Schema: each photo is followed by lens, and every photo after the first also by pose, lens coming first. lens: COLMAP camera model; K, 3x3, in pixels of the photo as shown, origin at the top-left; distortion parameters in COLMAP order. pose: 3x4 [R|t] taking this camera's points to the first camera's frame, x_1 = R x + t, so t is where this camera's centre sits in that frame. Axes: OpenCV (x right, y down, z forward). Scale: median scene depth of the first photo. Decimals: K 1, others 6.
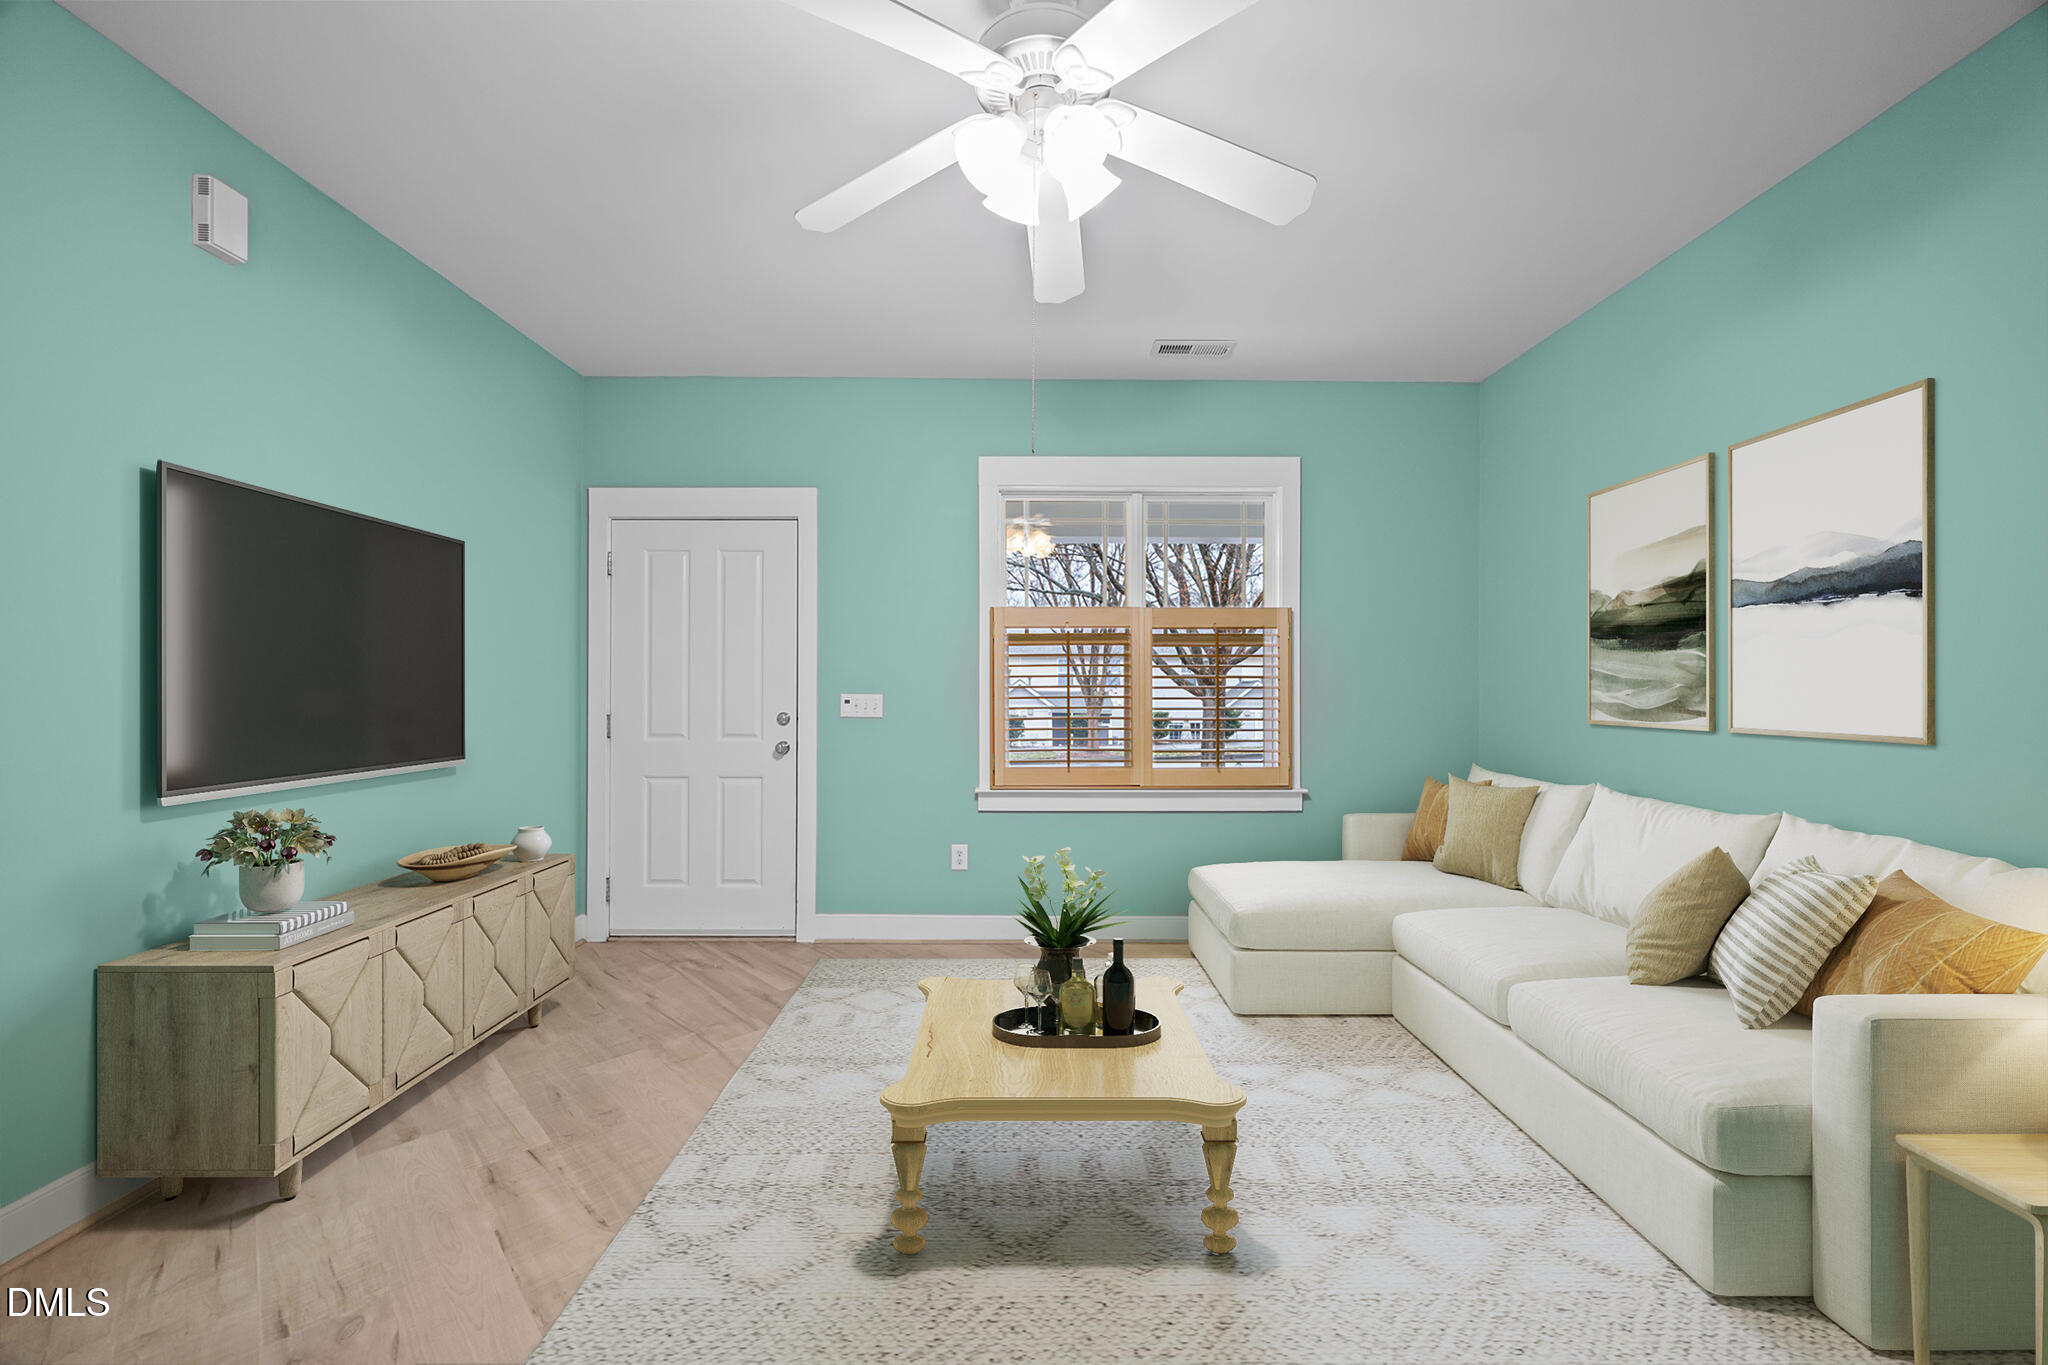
lens RADIAL K [[784.2, 0, 1017.5], [0, 784.2, 682.9], [0, 0, 1]] dist [-0.000576, 0.001073]
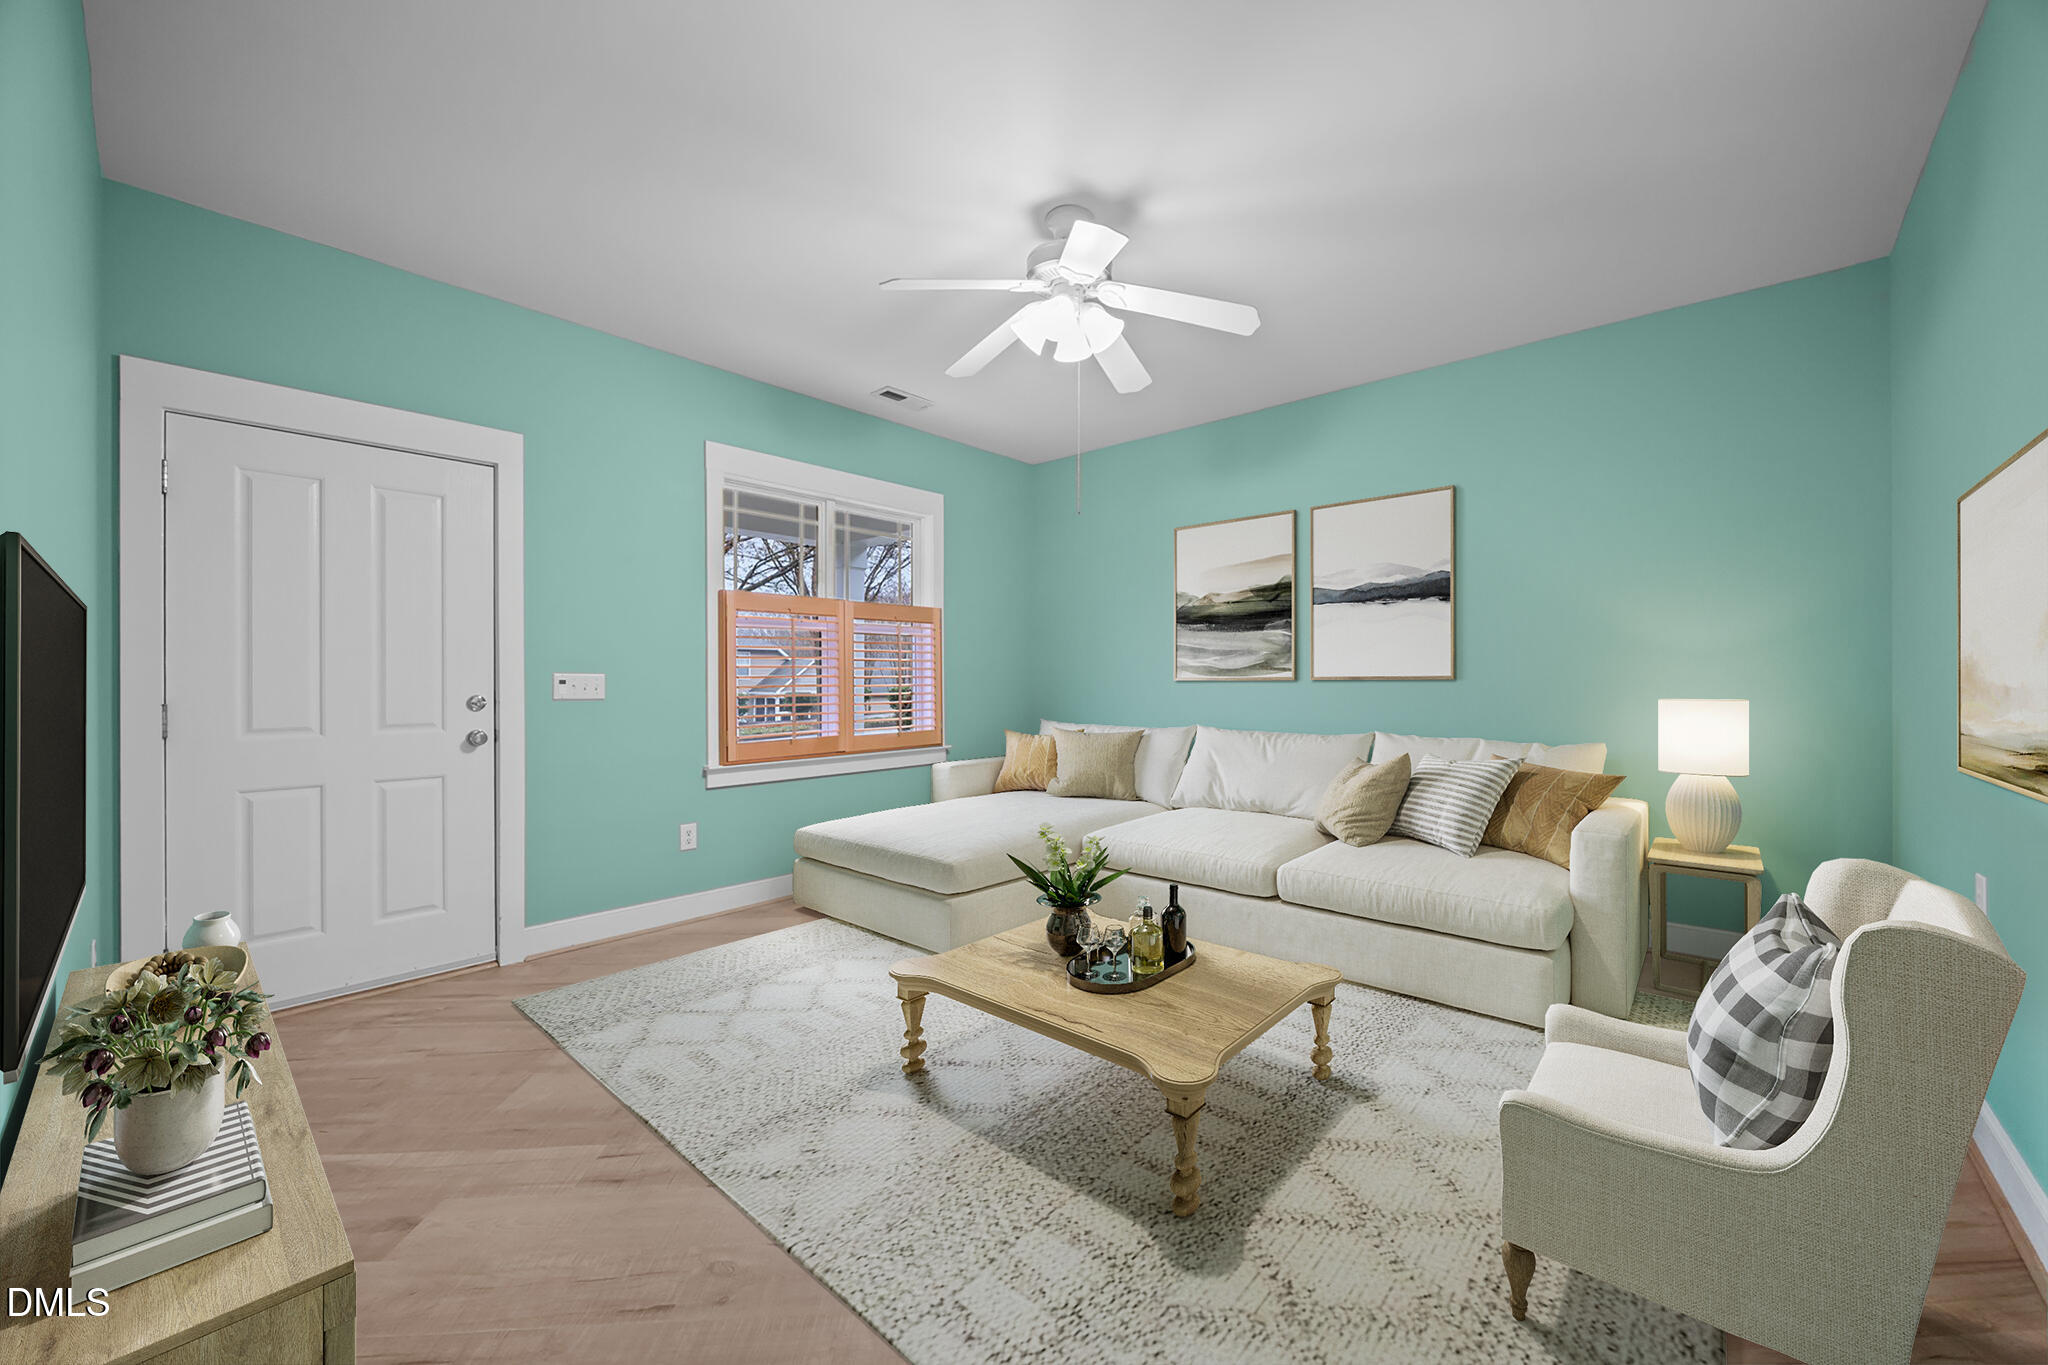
lens RADIAL K [[784.2, 0, 1024.8], [0, 784.2, 678.2], [0, 0, 1]] dist [-0.000576, 0.001073]
pose [[0.666800, -0.004671, 0.745222, -0.928921], [0.009463, 0.999953, -0.002199, 0.046993], [-0.745176, 0.008518, 0.666813, 0.020632]]
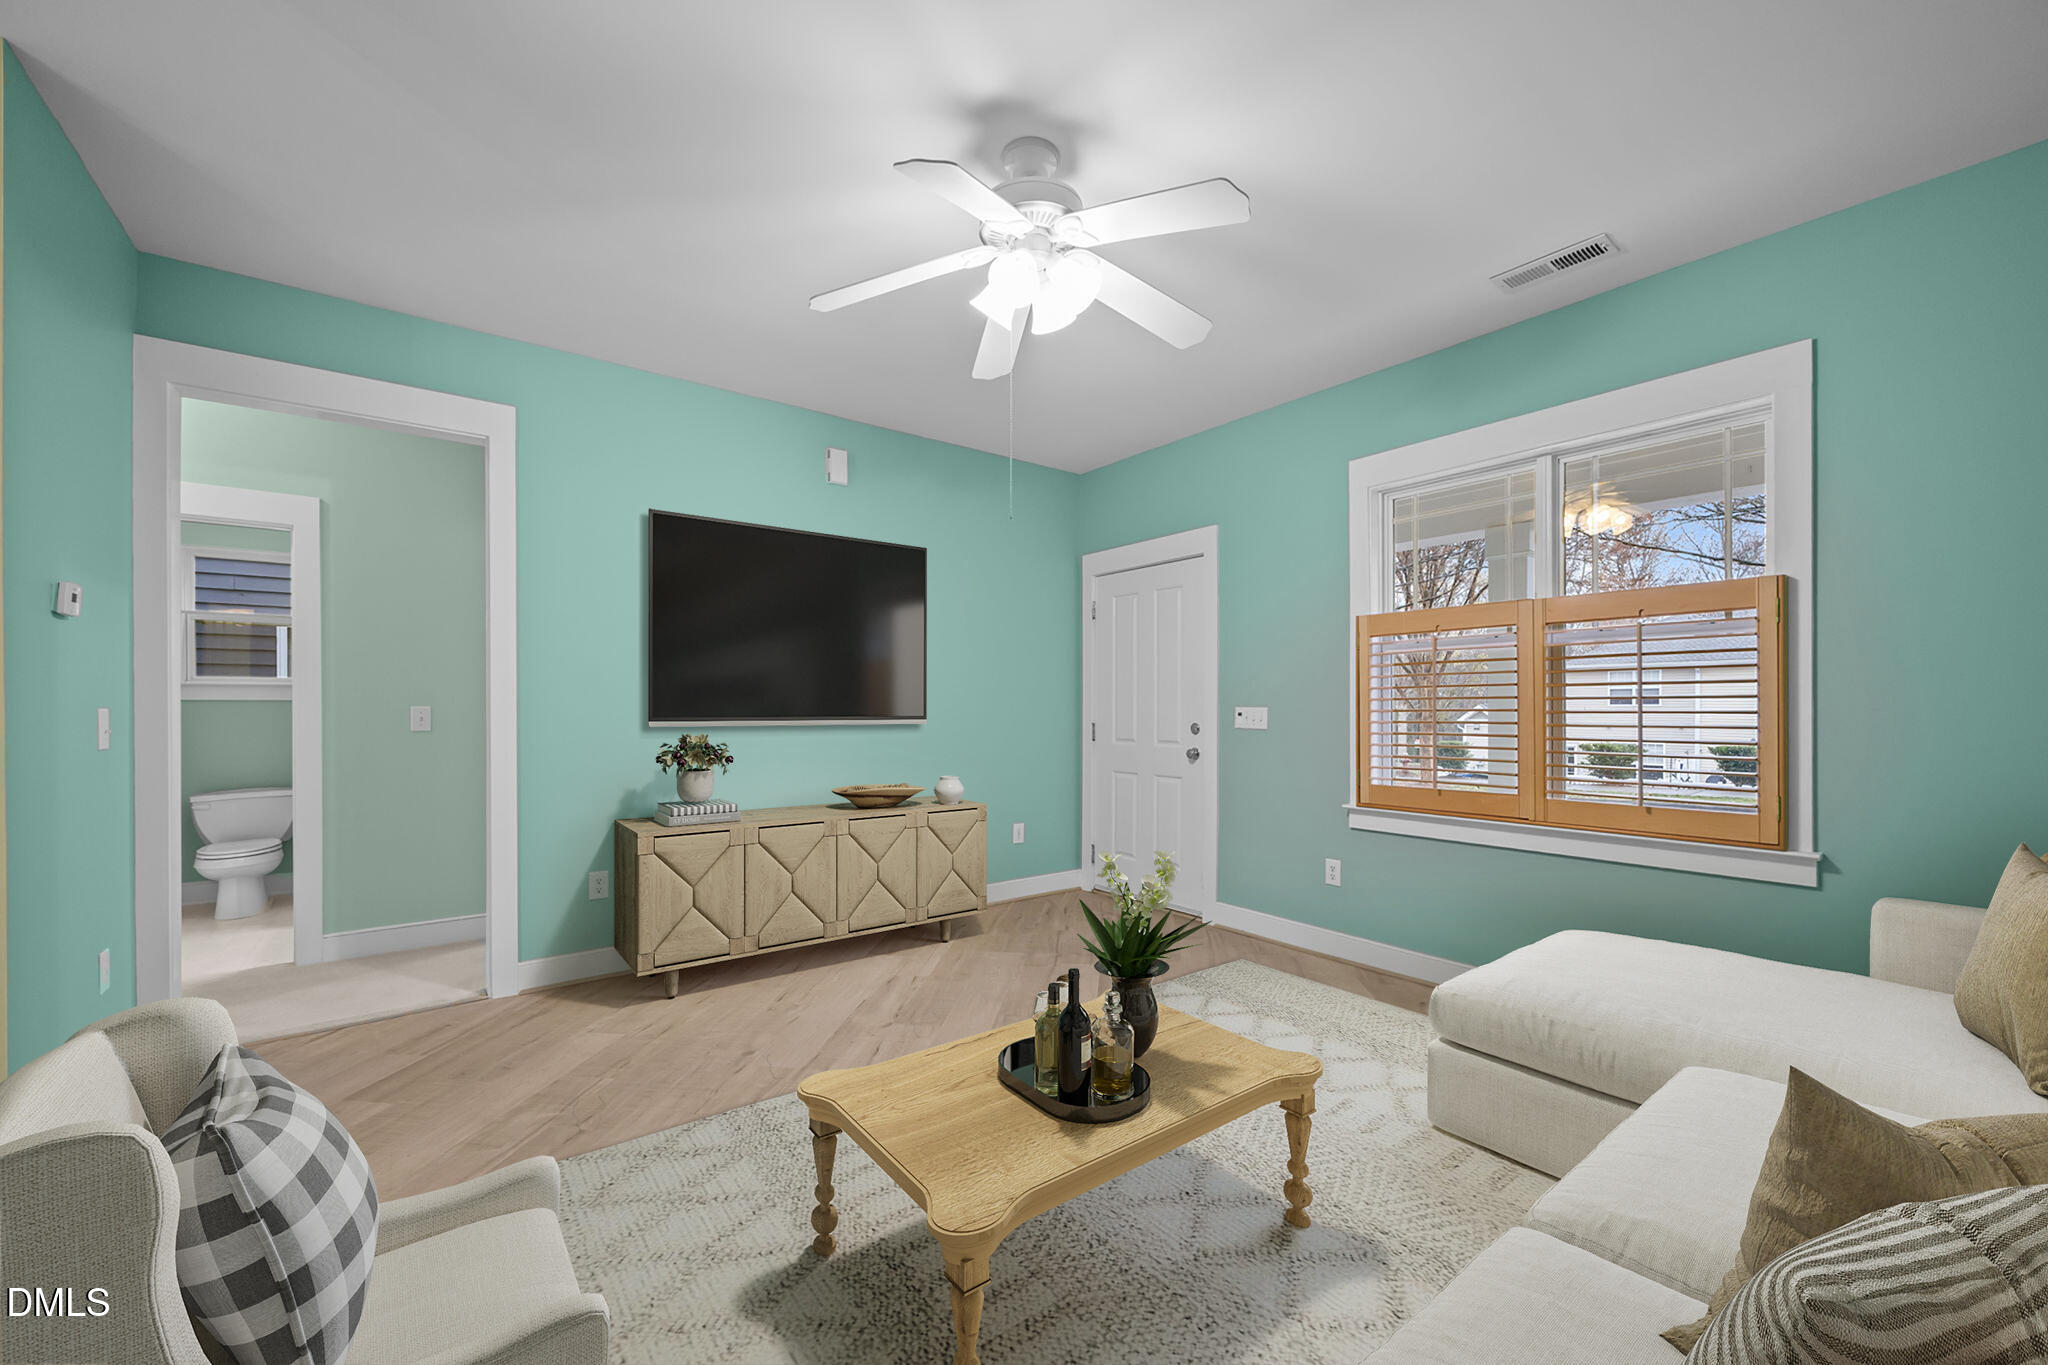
lens RADIAL K [[784.2, 0, 1027.9], [0, 784.2, 711.7], [0, 0, 1]] dist [-0.000576, 0.001073]
pose [[0.610282, 0.002544, -0.792180, 0.828135], [0.007696, 0.999929, 0.009140, 0.013890], [0.792147, -0.011675, 0.610219, 0.162085]]
